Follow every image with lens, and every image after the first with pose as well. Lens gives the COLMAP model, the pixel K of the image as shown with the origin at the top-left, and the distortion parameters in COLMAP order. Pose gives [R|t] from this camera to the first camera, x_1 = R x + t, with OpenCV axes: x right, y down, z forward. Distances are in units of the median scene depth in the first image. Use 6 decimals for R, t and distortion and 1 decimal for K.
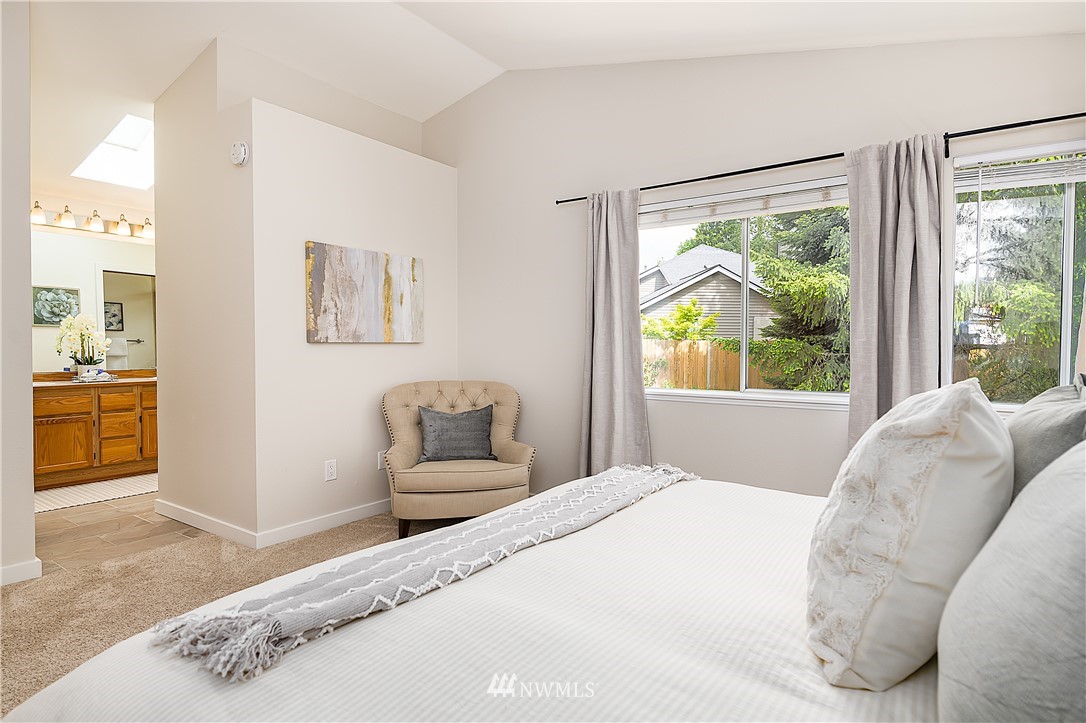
lens RADIAL K [[604.0, 0, 553.2], [0, 604.0, 371.6], [0, 0, 1]] dist [-0.002471, -0.001519]
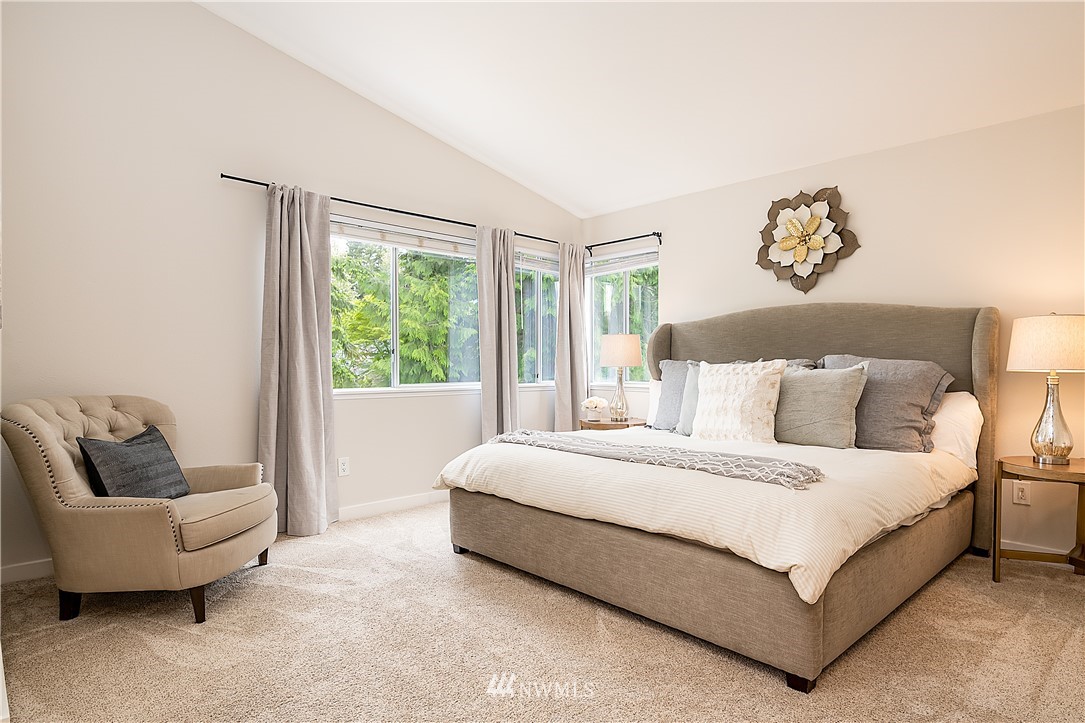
lens RADIAL K [[603.4, 0, 552.7], [0, 603.4, 371.6], [0, 0, 1]] dist [-0.002471, -0.001519]
pose [[0.196917, -0.006713, 0.980397, -0.798035], [0.037067, 0.999313, -0.000602, 0.011435], [-0.979719, 0.036459, 0.197031, 0.431003]]
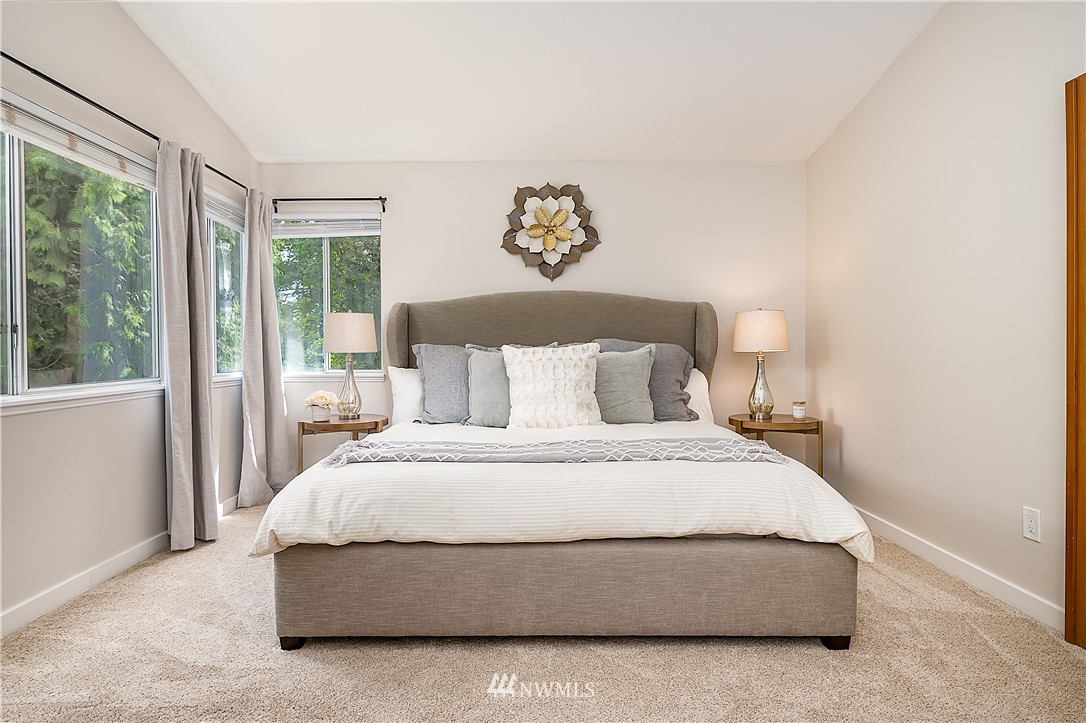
lens RADIAL K [[585.8, 0, 541.0], [0, 585.8, 349.2], [0, 0, 1]] dist [-0.001442, -0.001178]
pose [[-0.567537, 0.007013, 0.823318, -0.541075], [0.043290, 0.998835, 0.021333, -0.007914], [-0.822209, 0.047748, -0.567180, 0.856756]]
